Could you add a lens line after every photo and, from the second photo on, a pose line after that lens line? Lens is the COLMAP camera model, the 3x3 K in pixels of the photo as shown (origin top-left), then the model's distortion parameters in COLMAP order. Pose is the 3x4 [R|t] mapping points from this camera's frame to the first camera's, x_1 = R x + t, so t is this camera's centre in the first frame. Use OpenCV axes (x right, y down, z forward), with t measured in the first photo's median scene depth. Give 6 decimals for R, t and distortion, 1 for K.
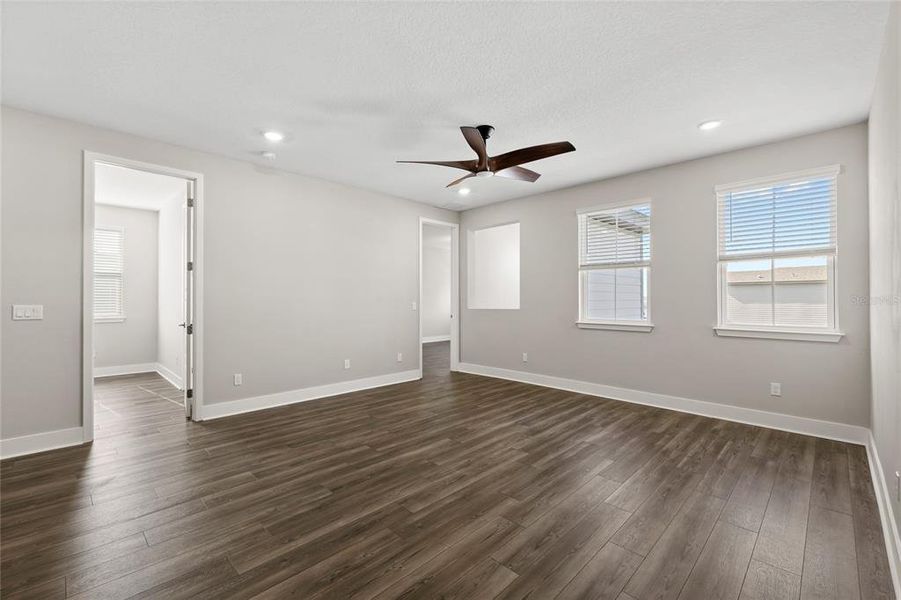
lens RADIAL K [[385.4, 0, 449.5], [0, 385.4, 301.5], [0, 0, 1]] dist [0.001445, -0.000113]
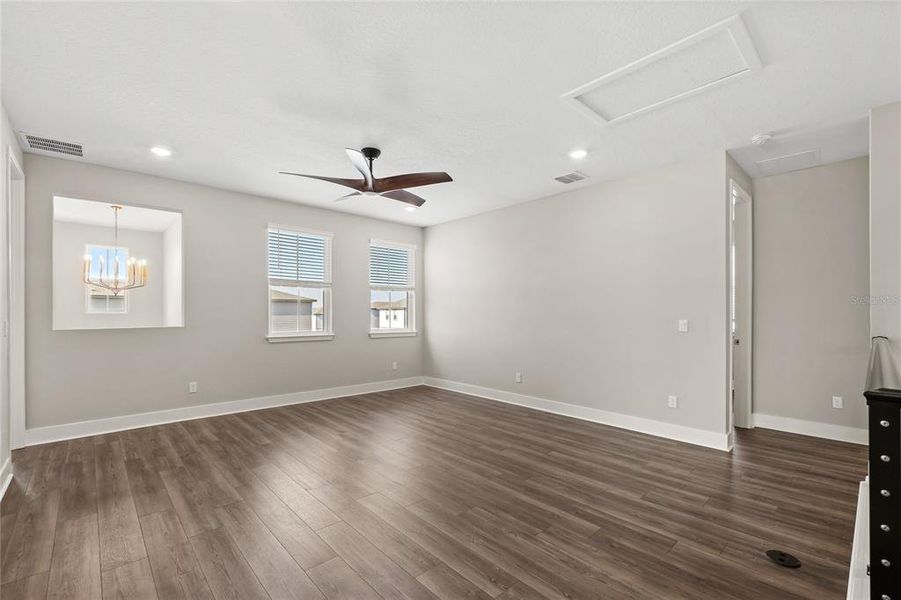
lens RADIAL K [[387.4, 0, 444.6], [0, 387.4, 296.6], [0, 0, 1]] dist [-0.000722, -0.000013]
pose [[0.054775, 0.043444, 0.997553, -0.895994], [0.002947, 0.999042, -0.043671, -0.007394], [-0.998494, 0.005332, 0.054595, 0.681237]]
